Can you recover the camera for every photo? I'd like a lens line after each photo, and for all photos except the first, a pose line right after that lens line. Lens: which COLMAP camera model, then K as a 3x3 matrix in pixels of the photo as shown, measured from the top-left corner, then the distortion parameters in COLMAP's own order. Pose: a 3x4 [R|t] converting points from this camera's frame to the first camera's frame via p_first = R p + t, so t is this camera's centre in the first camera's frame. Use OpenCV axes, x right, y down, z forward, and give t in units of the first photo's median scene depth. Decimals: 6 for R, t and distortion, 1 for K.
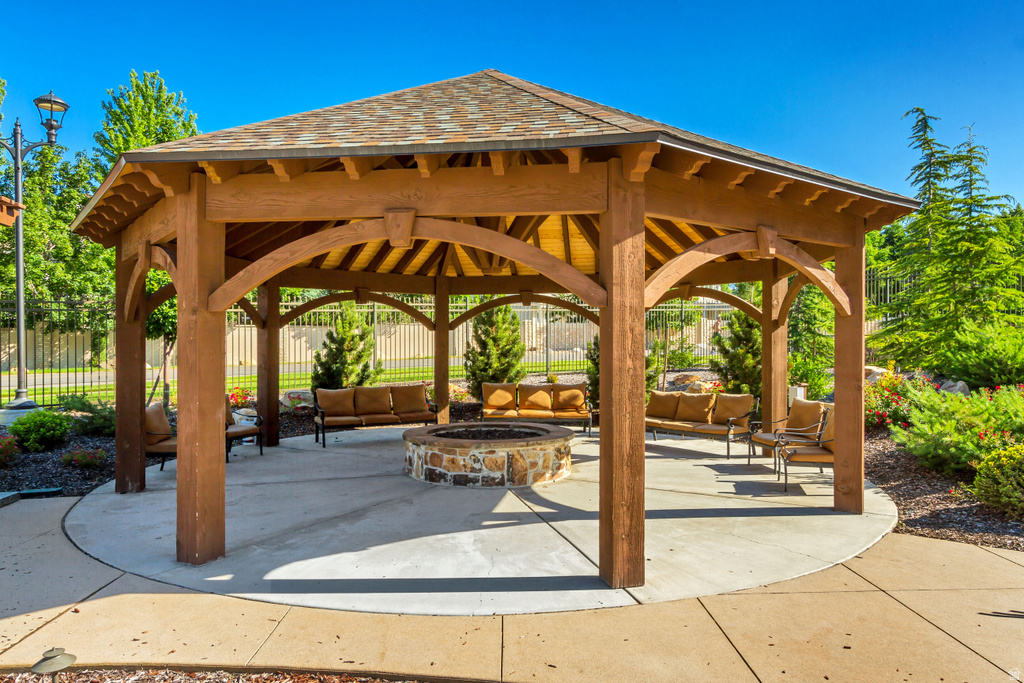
lens RADIAL K [[709.7, 0, 512.0], [0, 709.7, 341.5], [0, 0, 1]] dist [-0.002392, 0.000885]
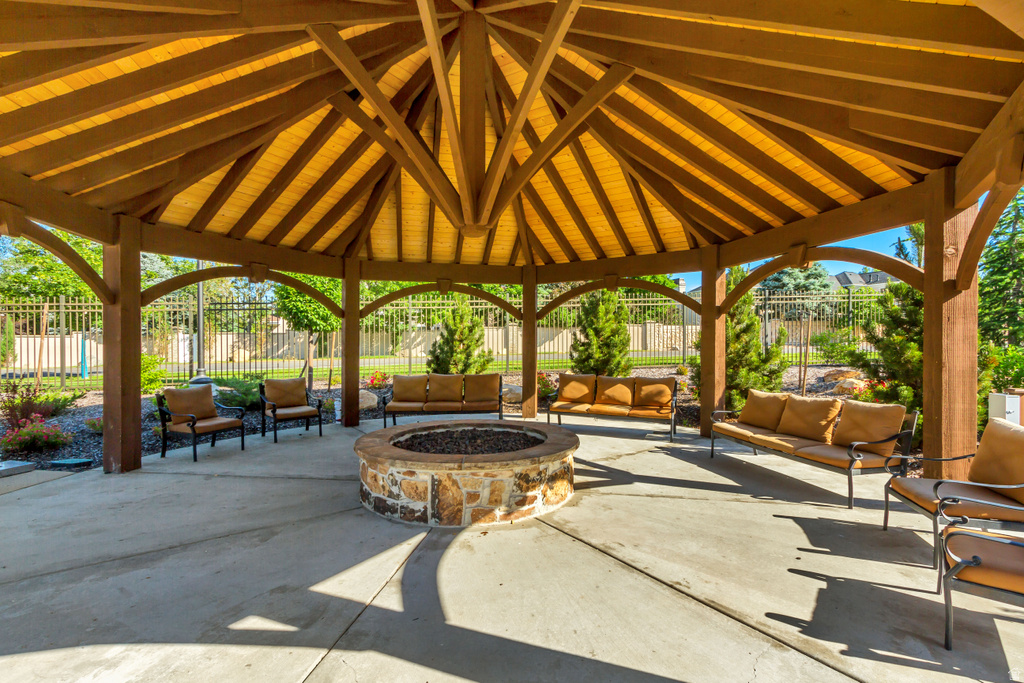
lens RADIAL K [[474.9, 0, 512.0], [0, 474.9, 341.5], [0, 0, 1]] dist [0.003580, 0.000915]
pose [[0.904826, -0.000914, -0.425781, 0.196149], [0.000572, 0.999999, -0.000933, 0.018463], [0.425781, 0.000600, 0.904826, 0.454808]]
